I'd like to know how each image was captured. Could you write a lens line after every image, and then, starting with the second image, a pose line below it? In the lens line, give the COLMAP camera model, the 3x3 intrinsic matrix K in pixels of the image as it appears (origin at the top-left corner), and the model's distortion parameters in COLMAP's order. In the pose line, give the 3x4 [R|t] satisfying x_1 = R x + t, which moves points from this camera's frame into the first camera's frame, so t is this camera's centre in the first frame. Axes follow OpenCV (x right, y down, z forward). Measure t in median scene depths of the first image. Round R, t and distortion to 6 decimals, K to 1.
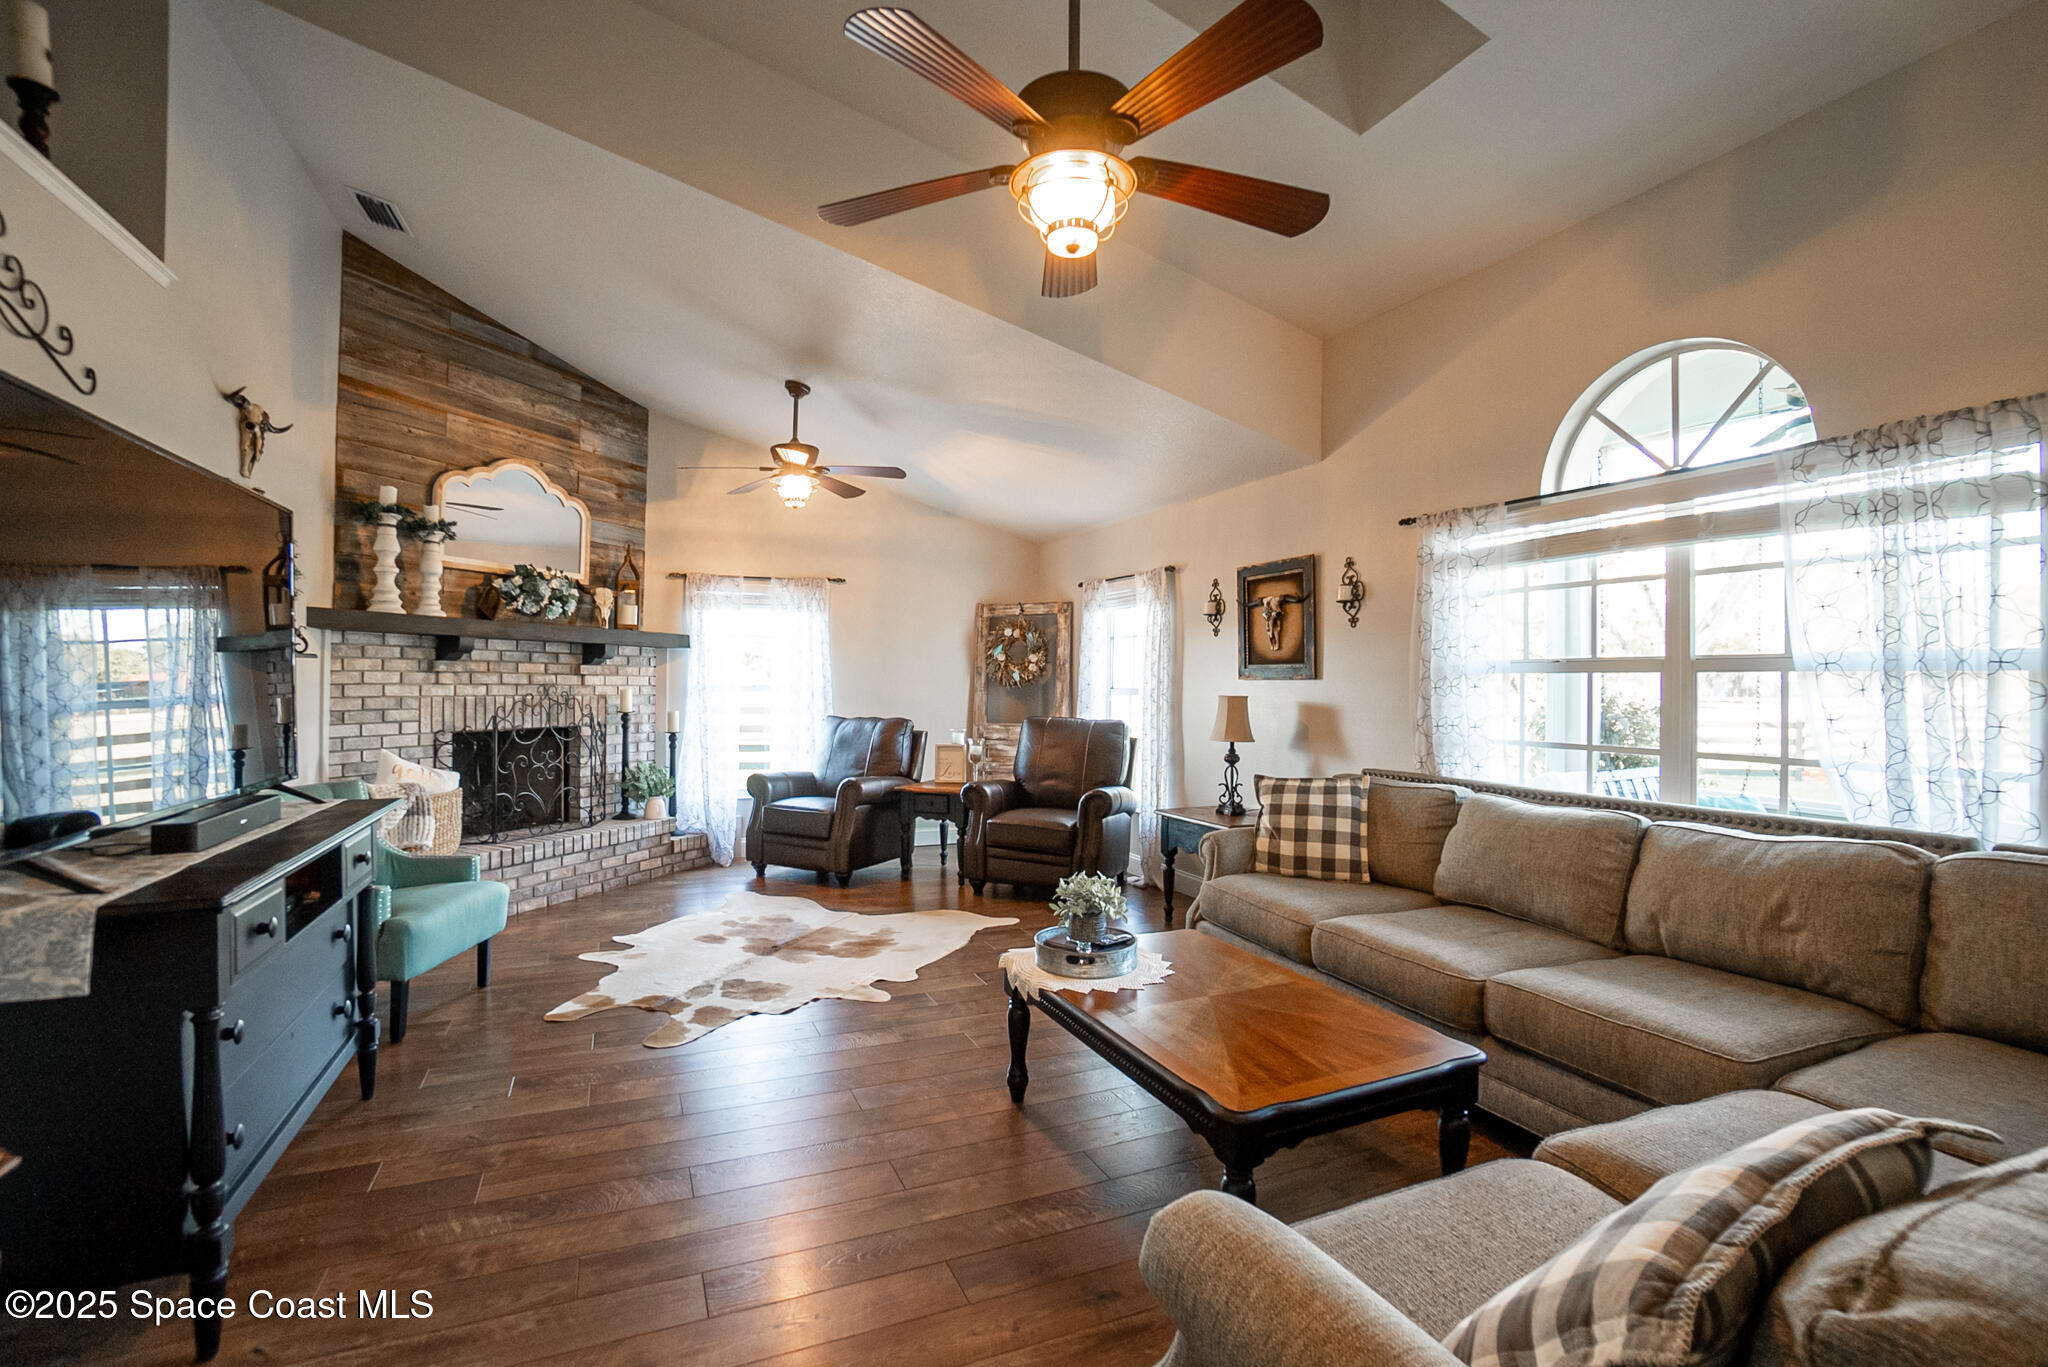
lens RADIAL K [[948.0, 0, 1020.1], [0, 948.0, 675.9], [0, 0, 1]] dist [-0.050704, 0.009344]
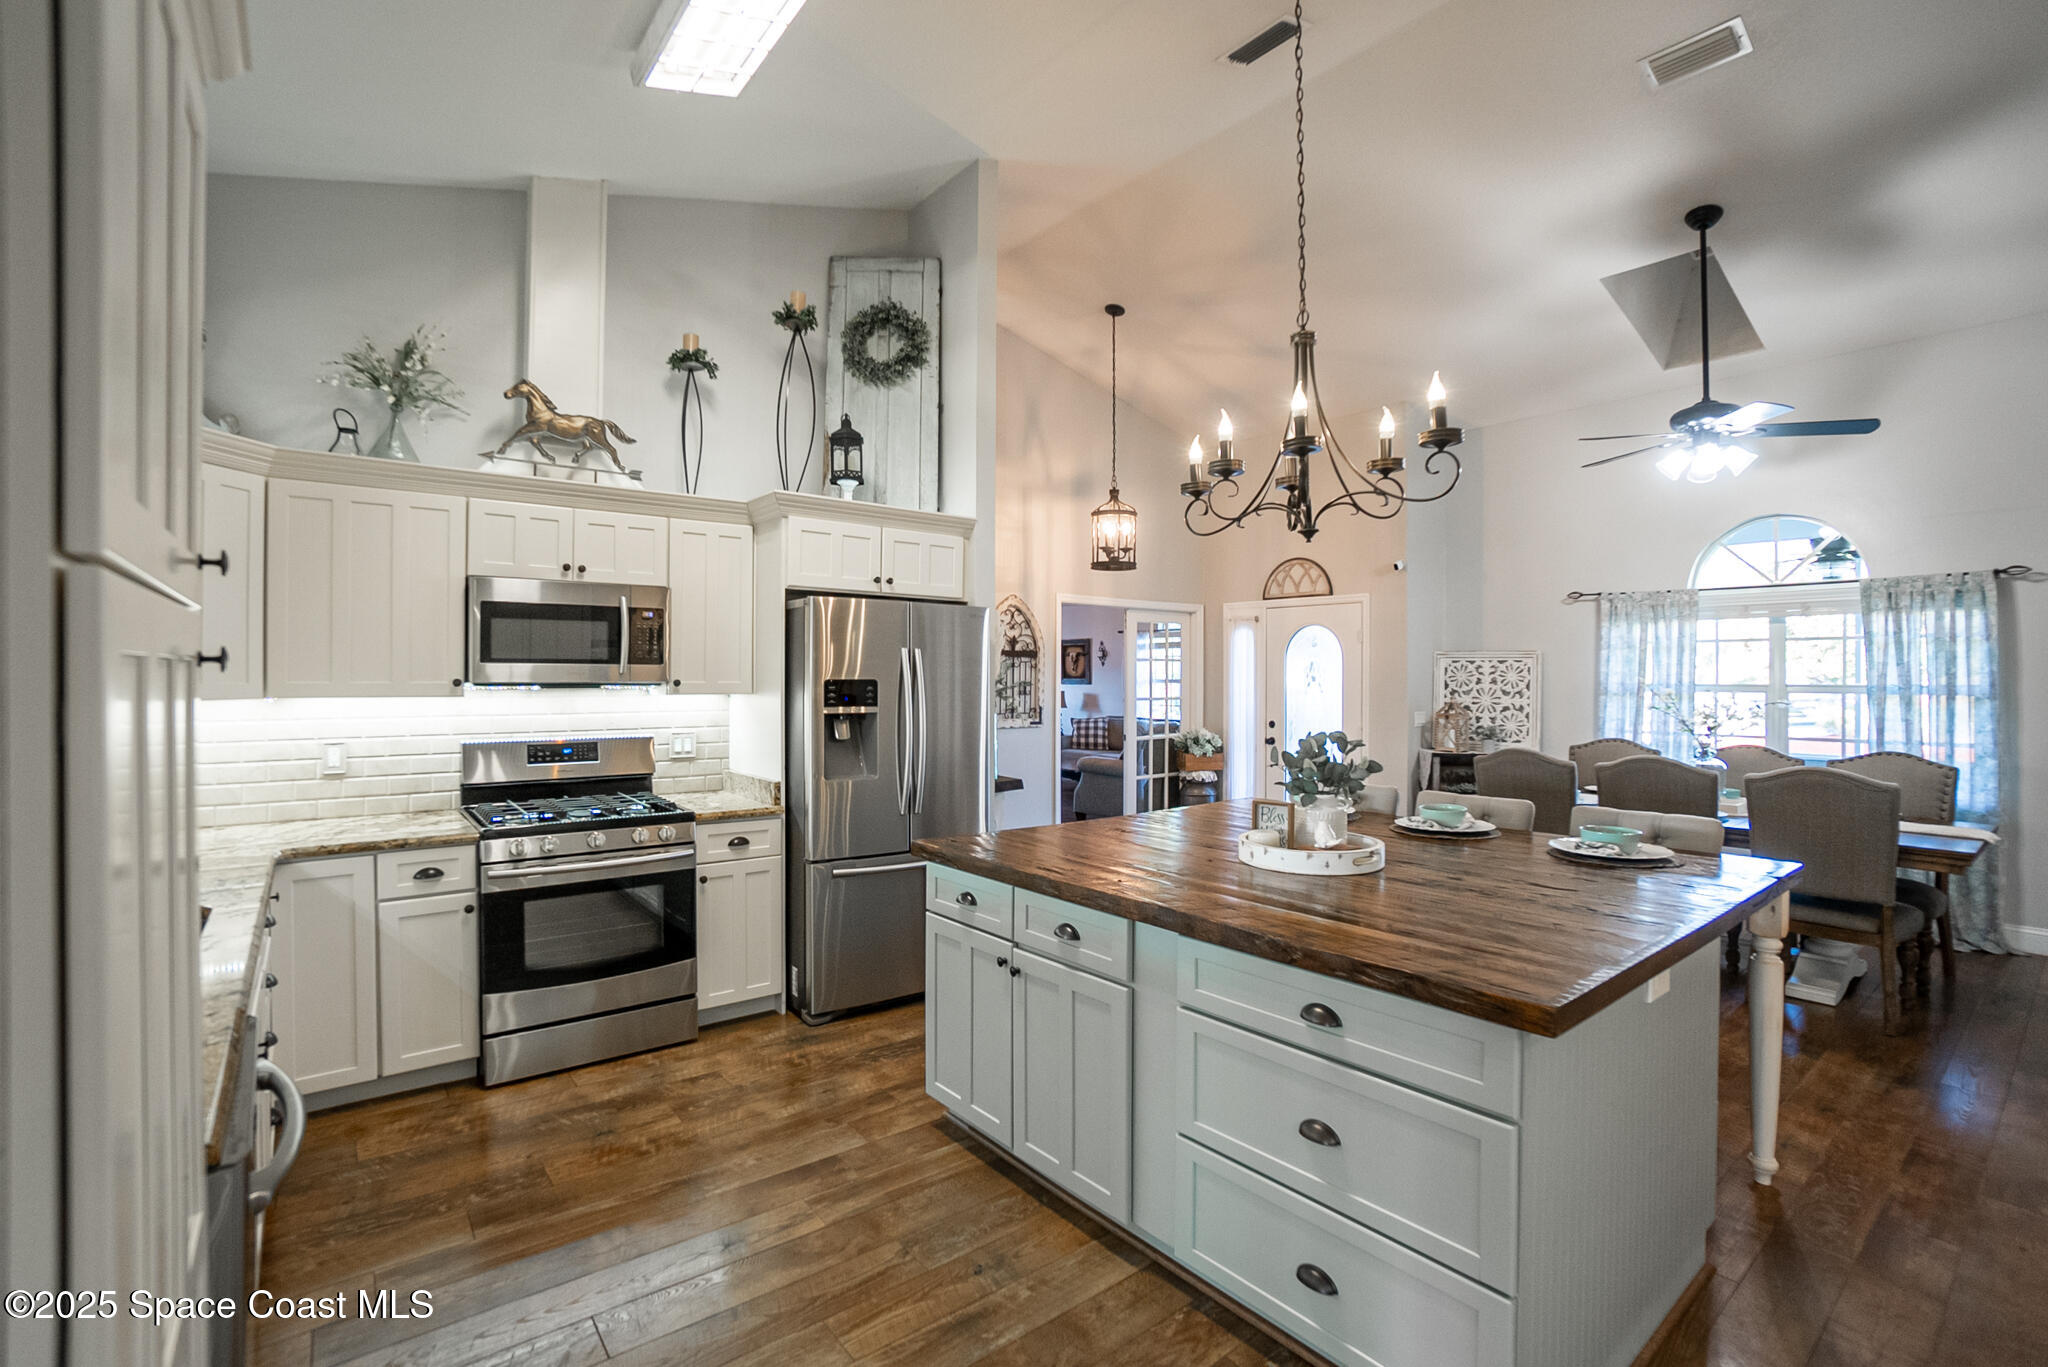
lens RADIAL K [[948.0, 0, 1017.0], [0, 948.0, 663.9], [0, 0, 1]] dist [-0.050704, 0.009344]
pose [[0.968197, 0.002301, 0.250177, -0.584134], [-0.000435, 0.999972, -0.007515, -0.035881], [-0.250188, 0.007167, 0.968171, -1.623180]]
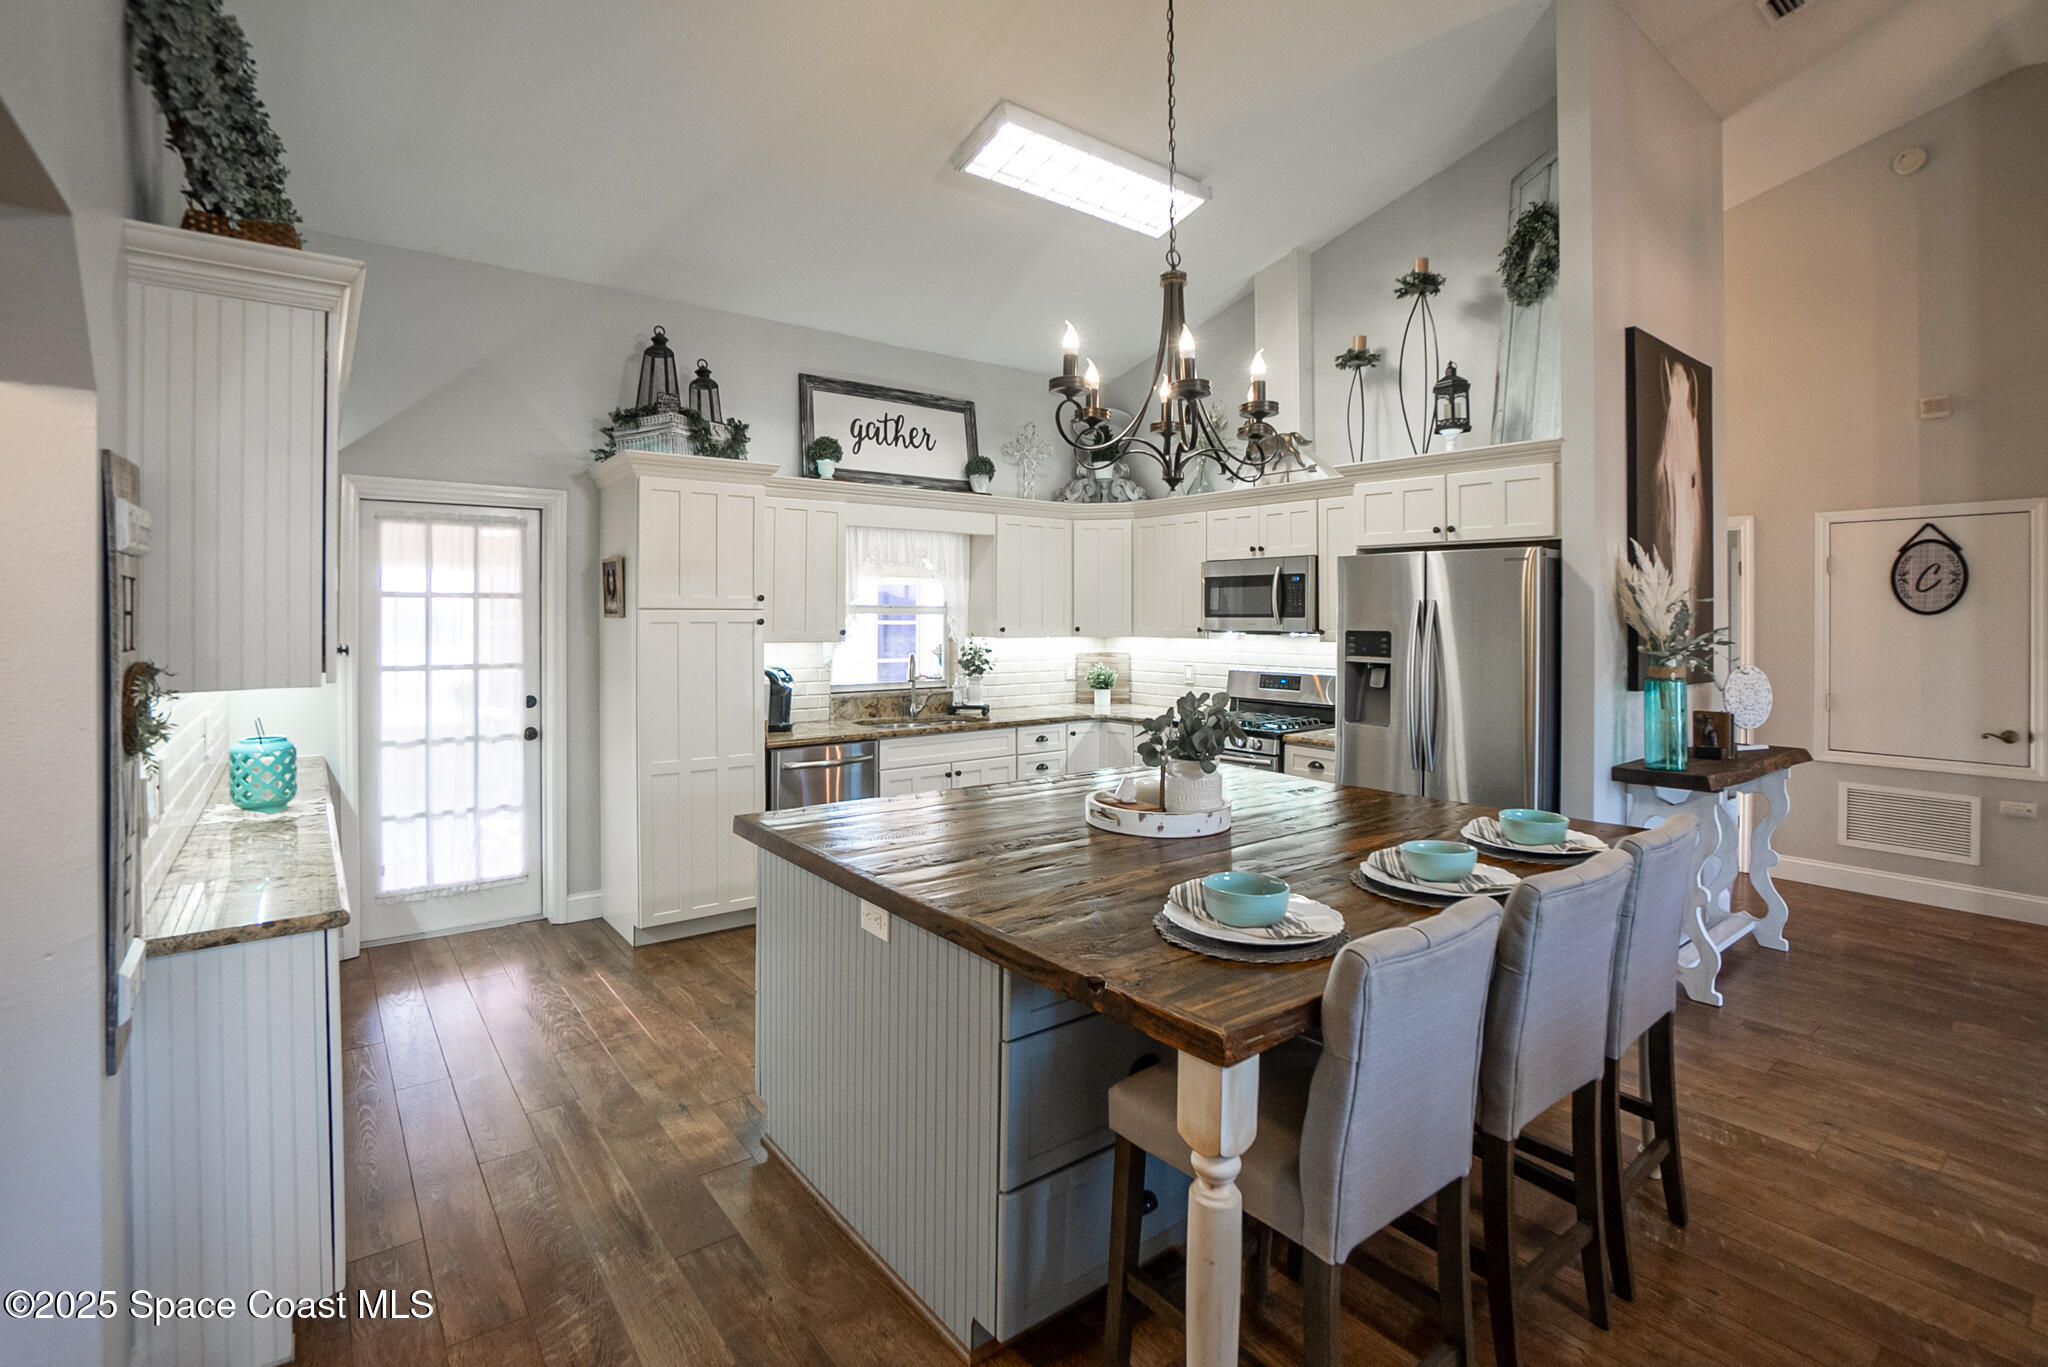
lens RADIAL K [[948.0, 0, 1016.3], [0, 948.0, 609.2], [0, 0, 1]] dist [-0.050704, 0.009344]
pose [[0.252231, -0.010328, -0.967612, 0.279485], [0.001626, 0.999946, -0.010249, -0.040481], [0.967666, 0.001011, 0.252234, -1.308426]]
